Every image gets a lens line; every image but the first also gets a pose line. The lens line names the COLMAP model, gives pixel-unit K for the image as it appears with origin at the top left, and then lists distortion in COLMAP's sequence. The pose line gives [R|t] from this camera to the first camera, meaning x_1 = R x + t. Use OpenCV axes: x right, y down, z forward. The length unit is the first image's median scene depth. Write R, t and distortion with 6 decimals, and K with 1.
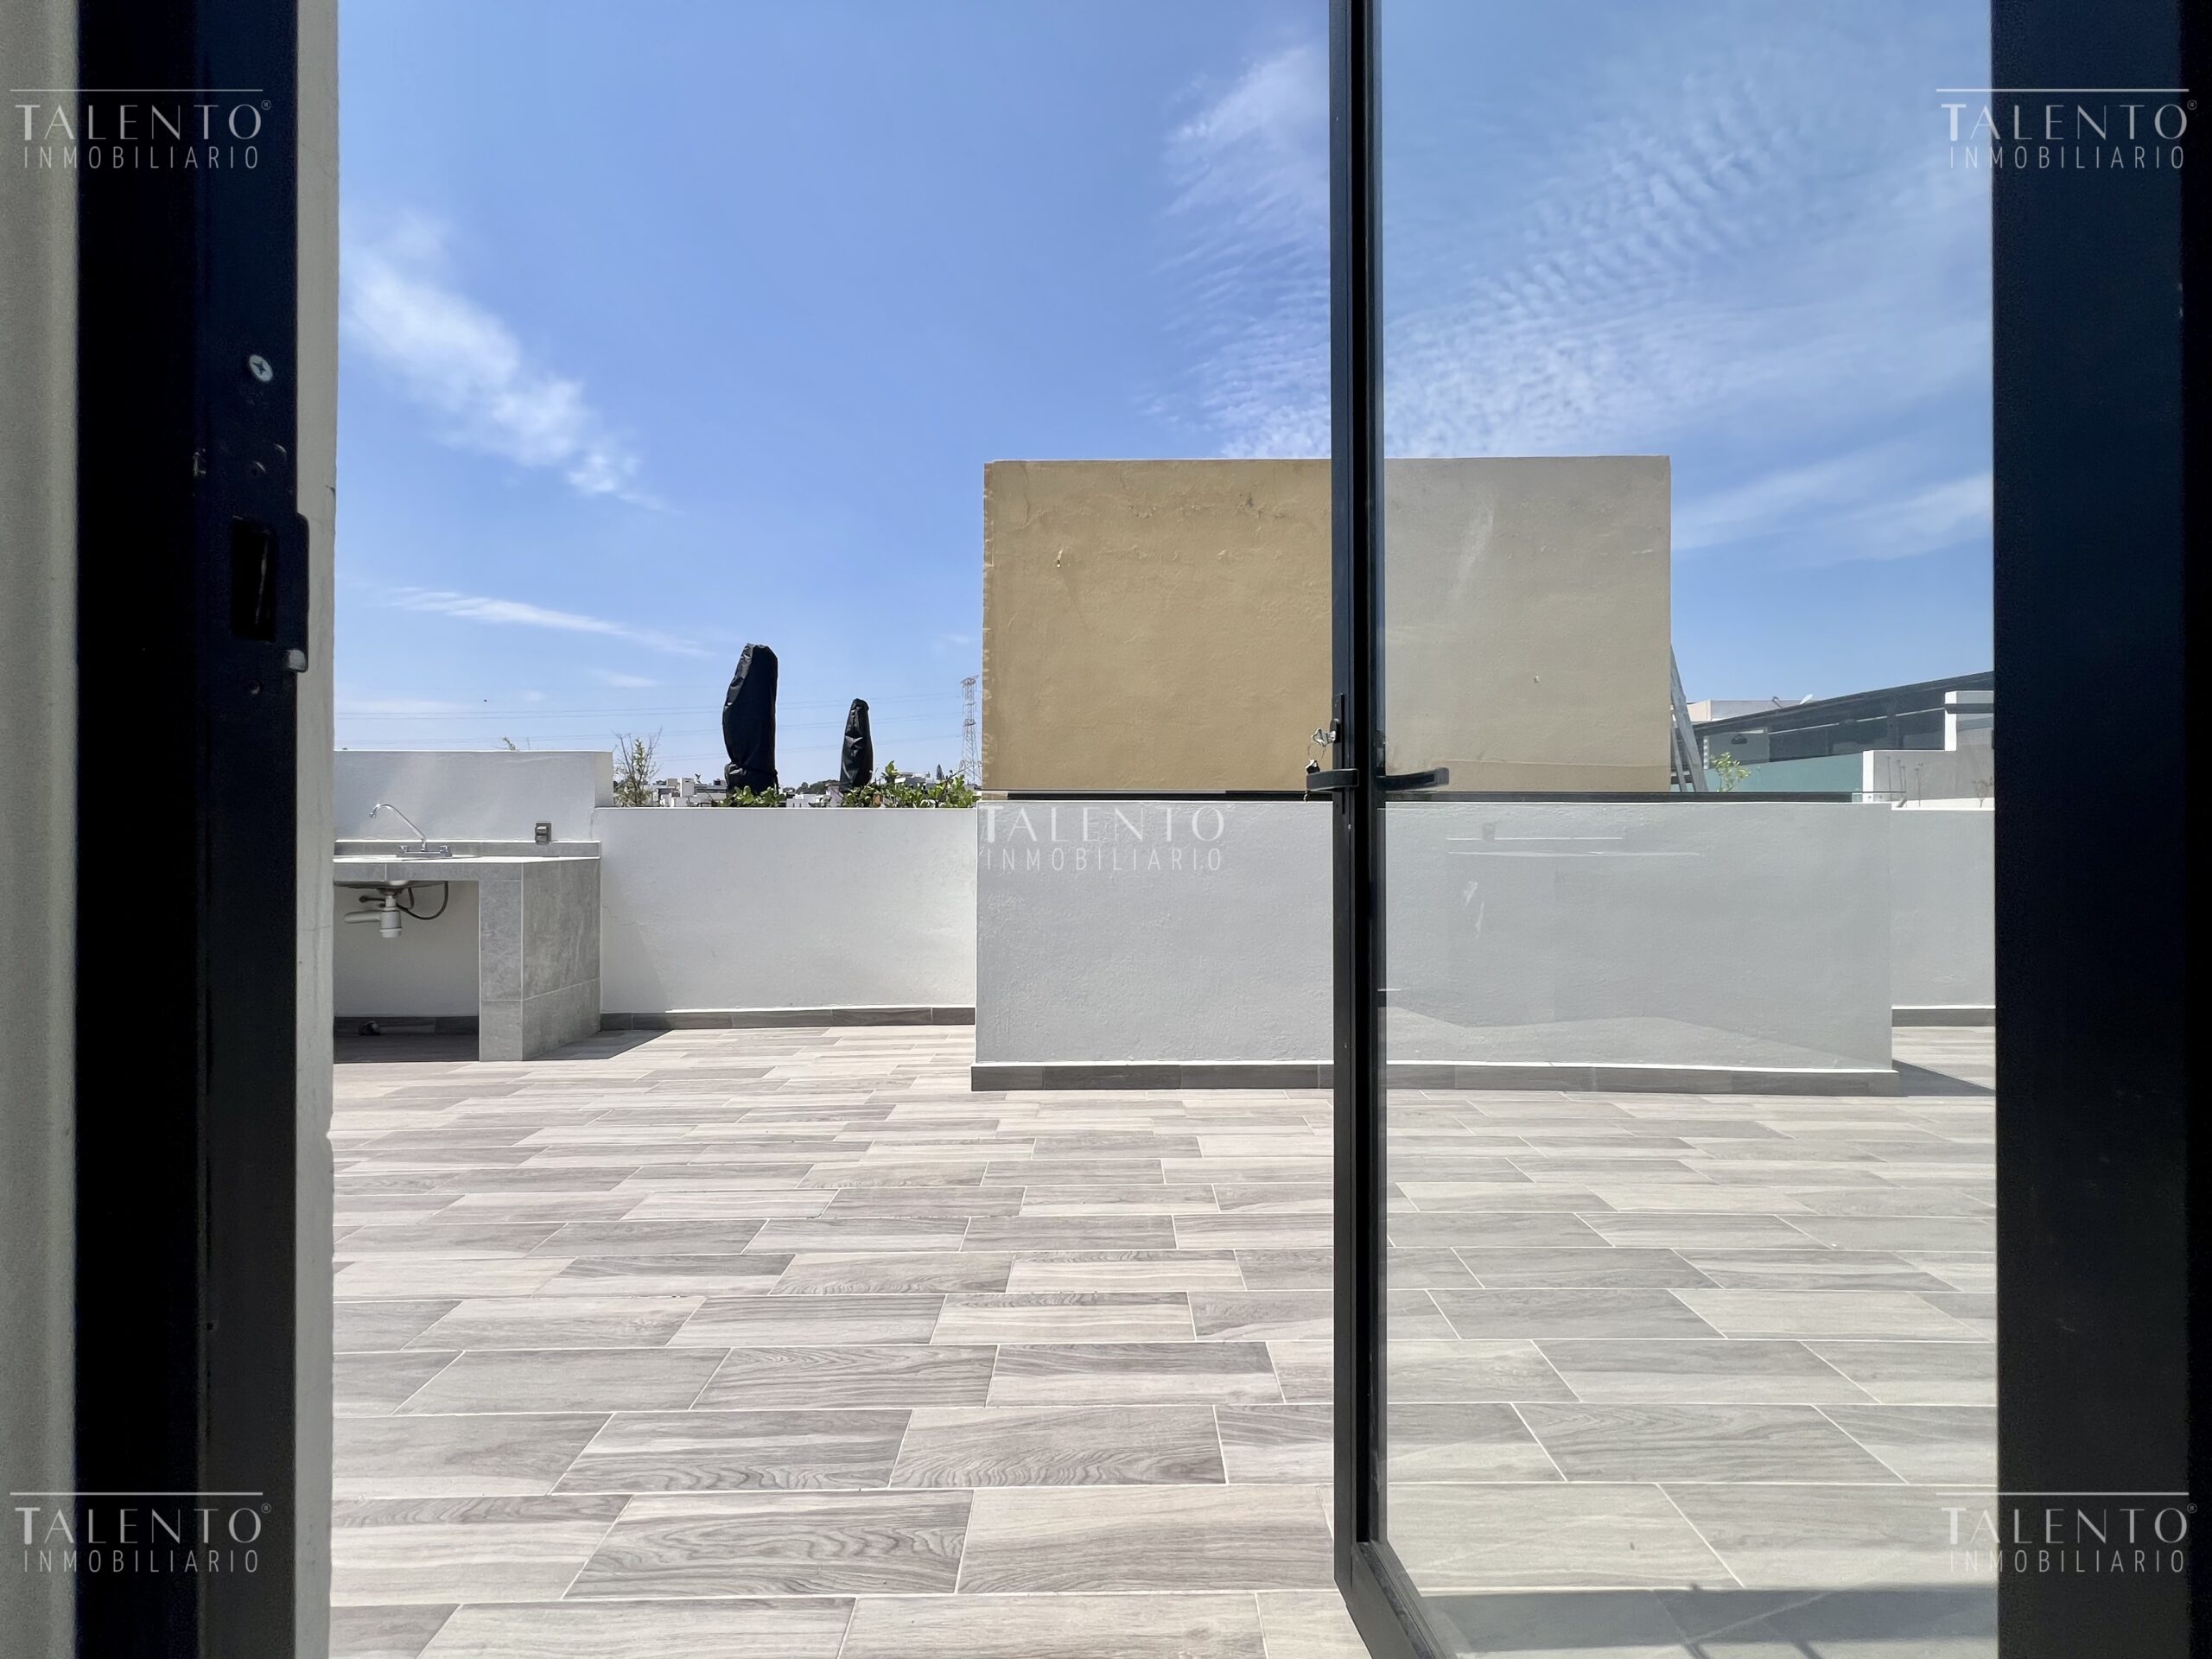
lens RADIAL K [[888.5, 0, 1101.0], [0, 888.5, 821.9], [0, 0, 1]] dist [-0.002907, -0.000276]
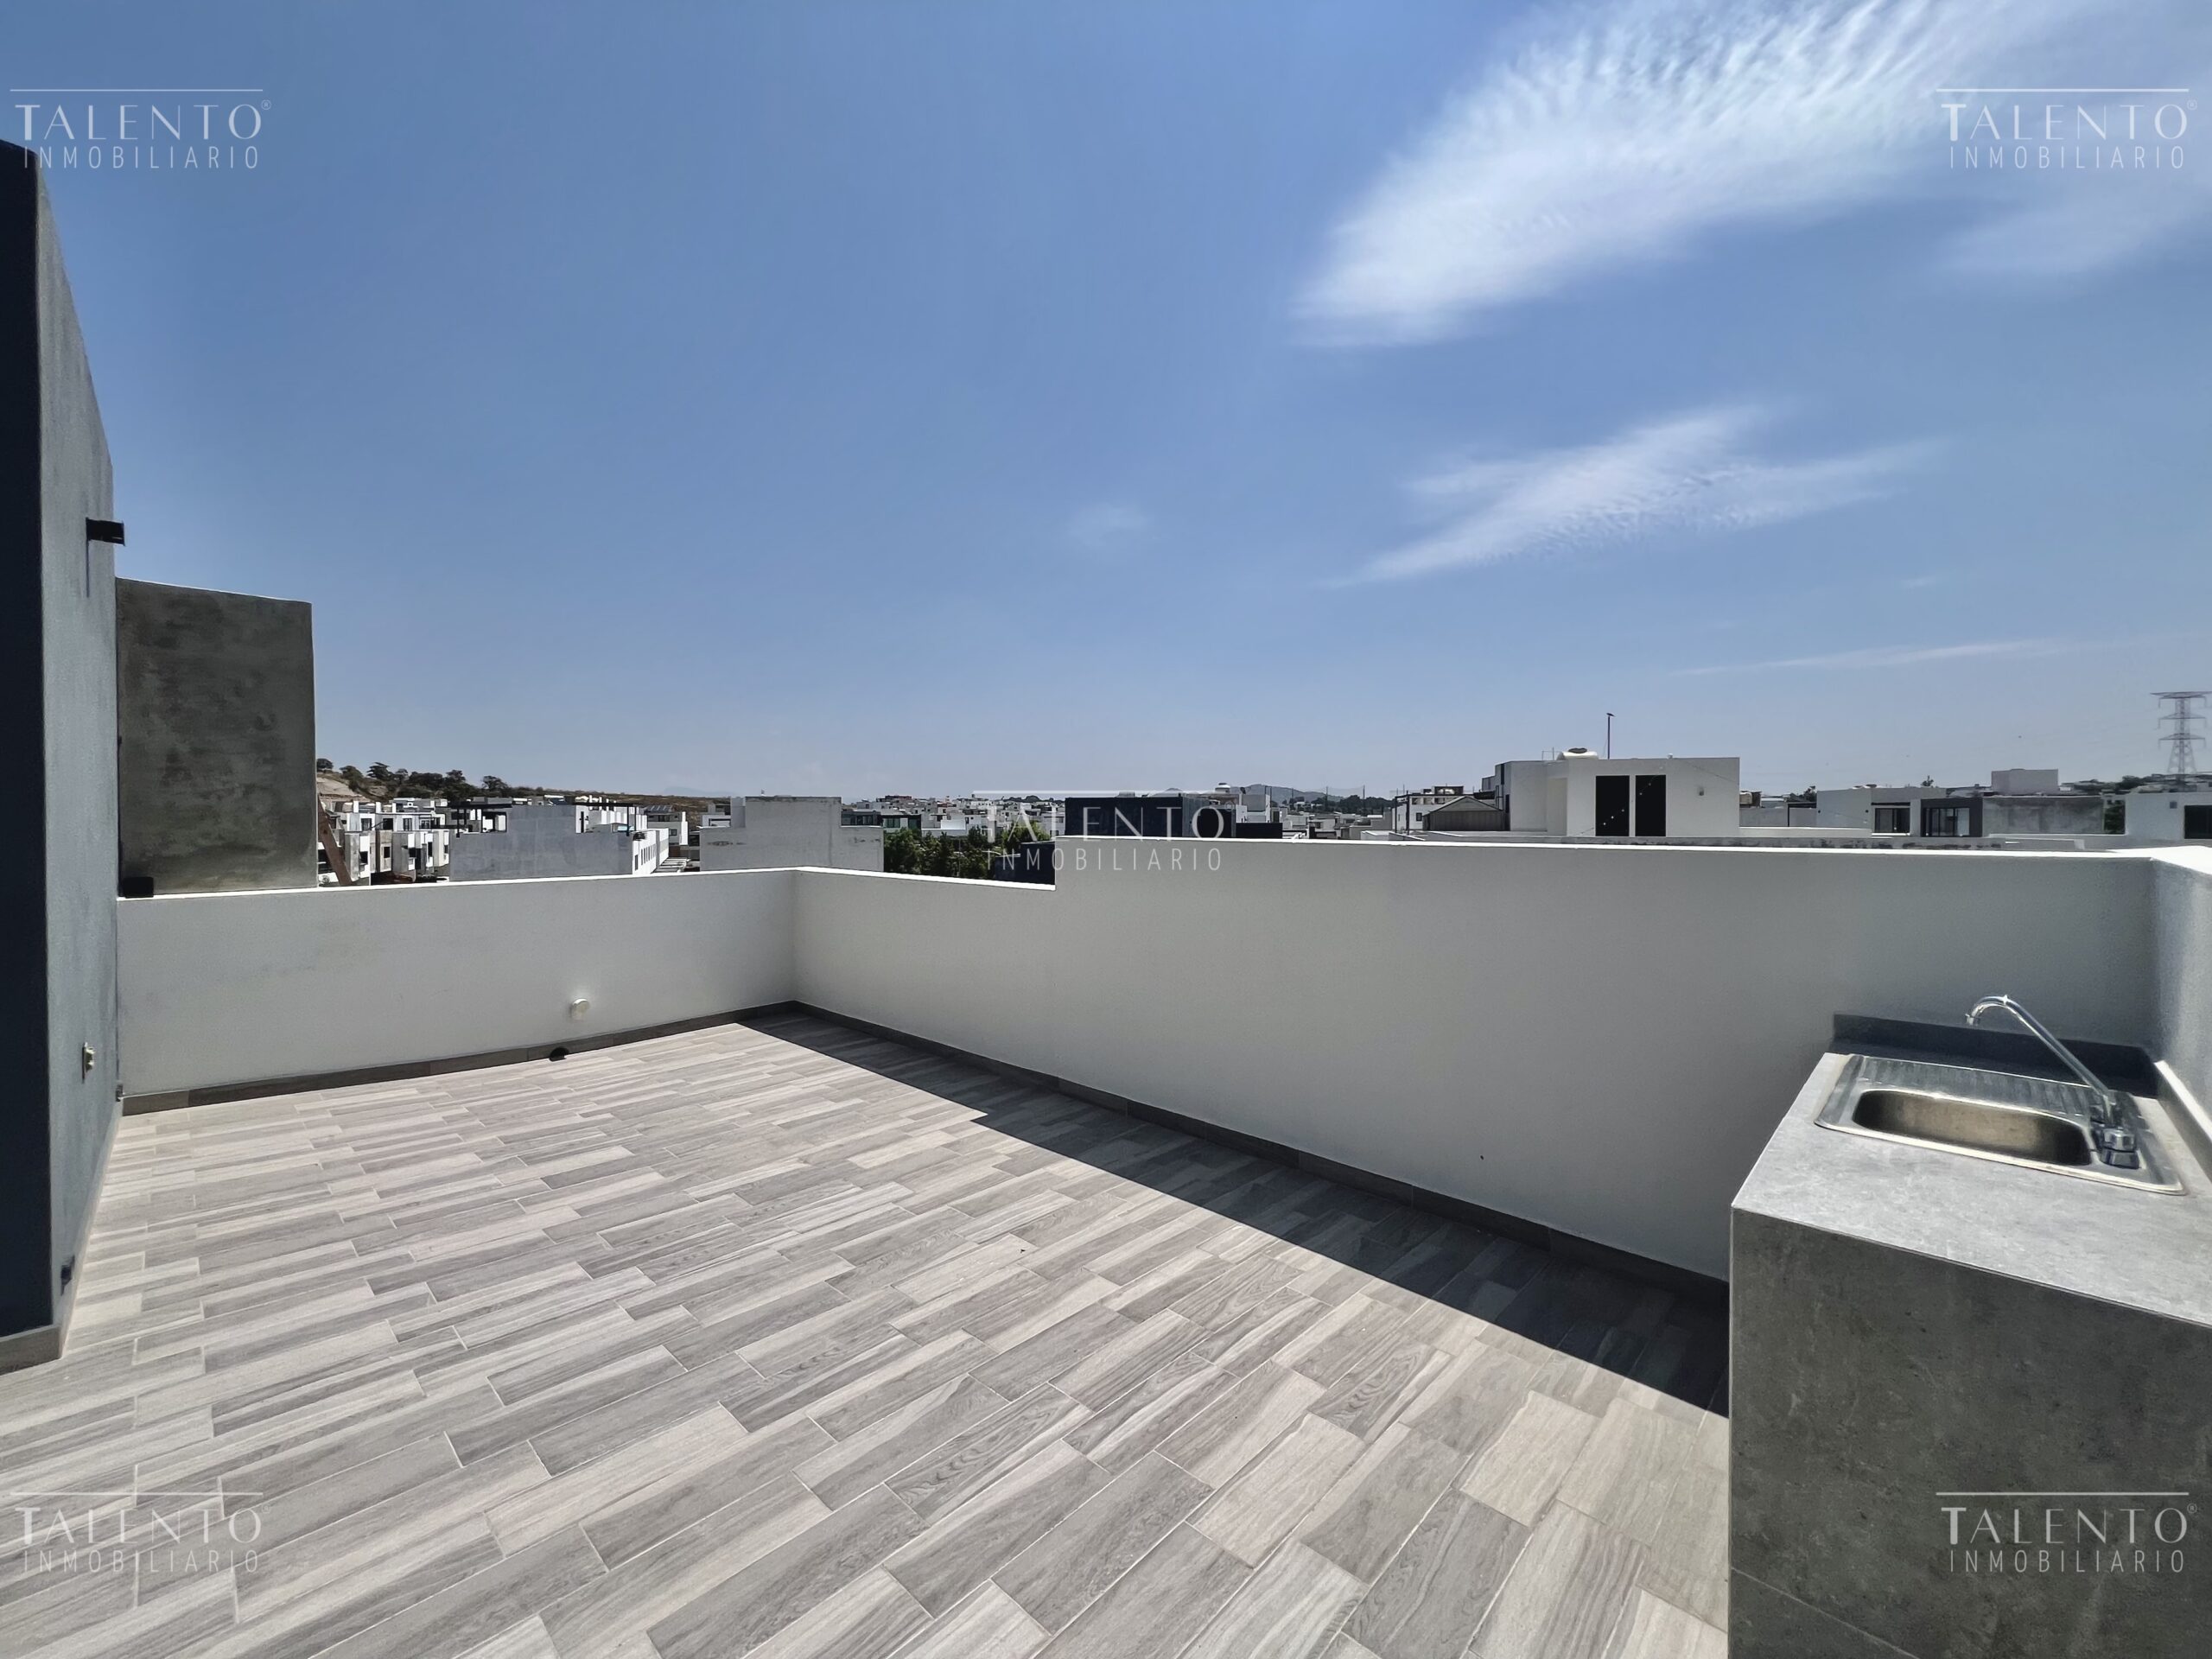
lens RADIAL K [[888.5, 0, 1117.6], [0, 888.5, 817.2], [0, 0, 1]] dist [-0.002907, -0.000276]
pose [[-0.686233, 0.001392, -0.727381, -0.300638], [0.007056, 0.999964, -0.004744, -0.184165], [0.727348, -0.008388, -0.686218, 1.646116]]
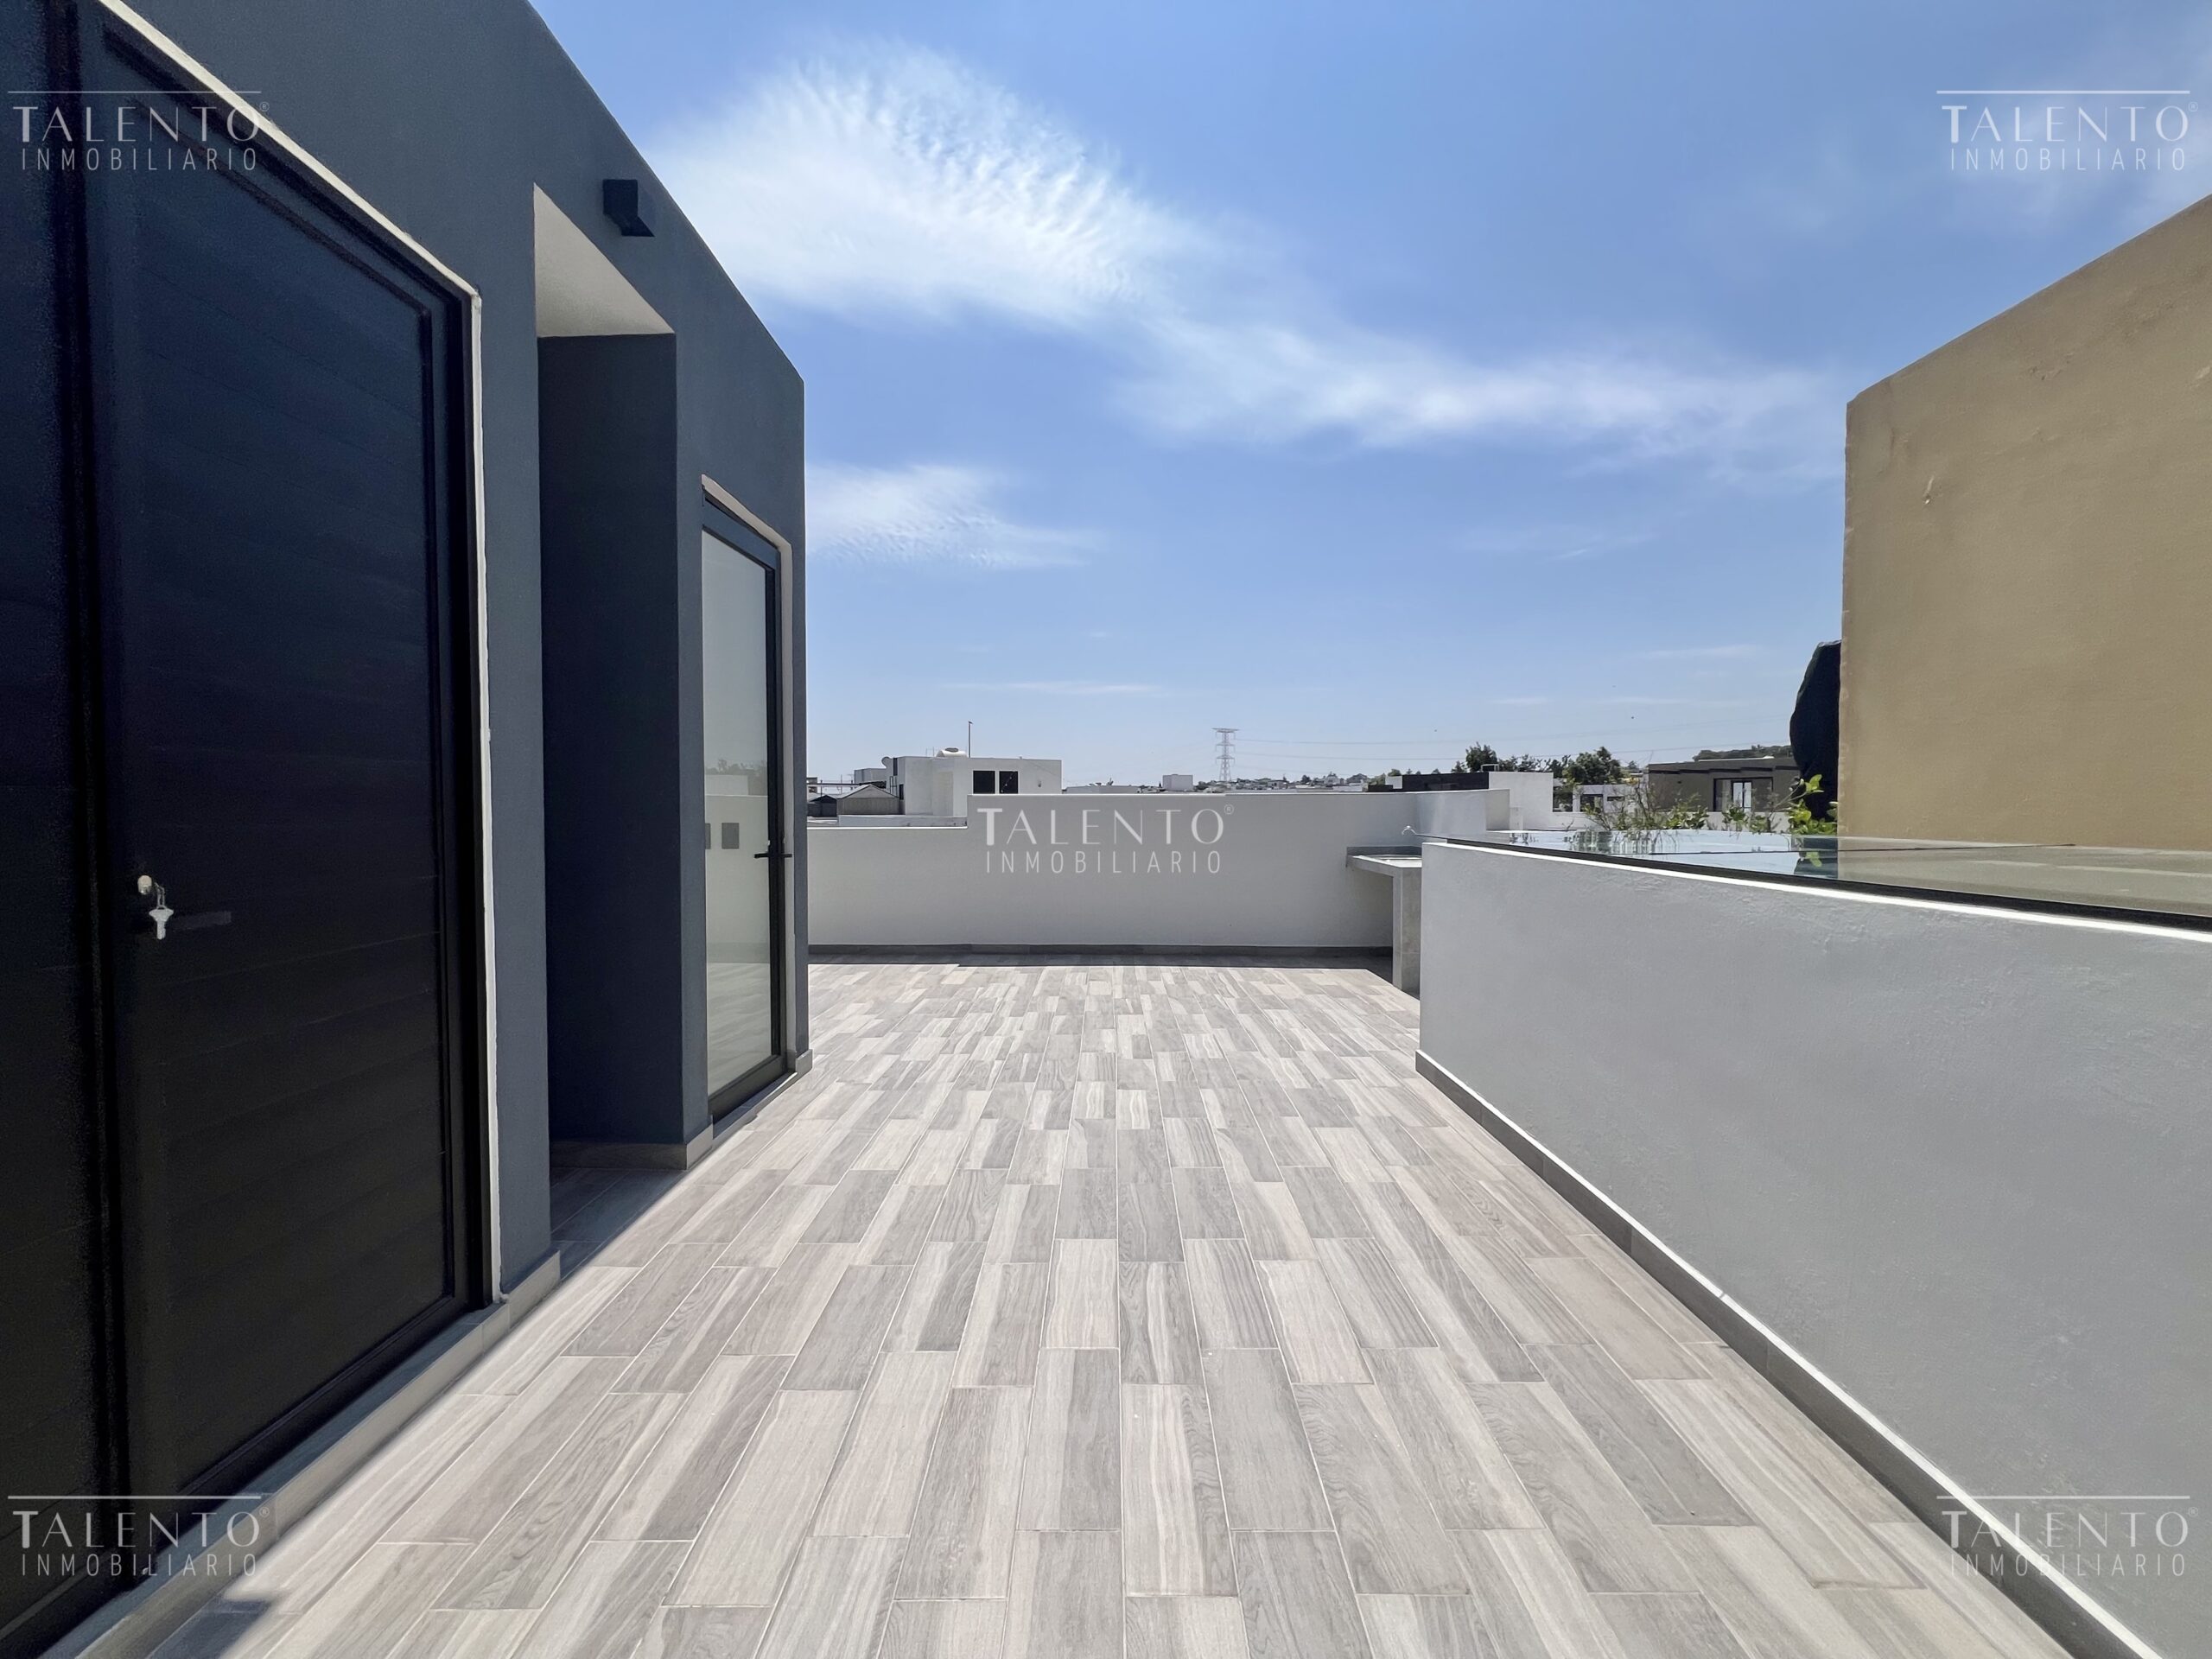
lens RADIAL K [[888.5, 0, 1116.9], [0, 888.5, 835.1], [0, 0, 1]] dist [-0.002907, -0.000276]
pose [[0.000658, 0.030560, -0.999533, 1.473066], [0.010521, 0.999477, 0.030565, -0.104790], [0.999944, -0.010537, 0.000336, 0.742925]]
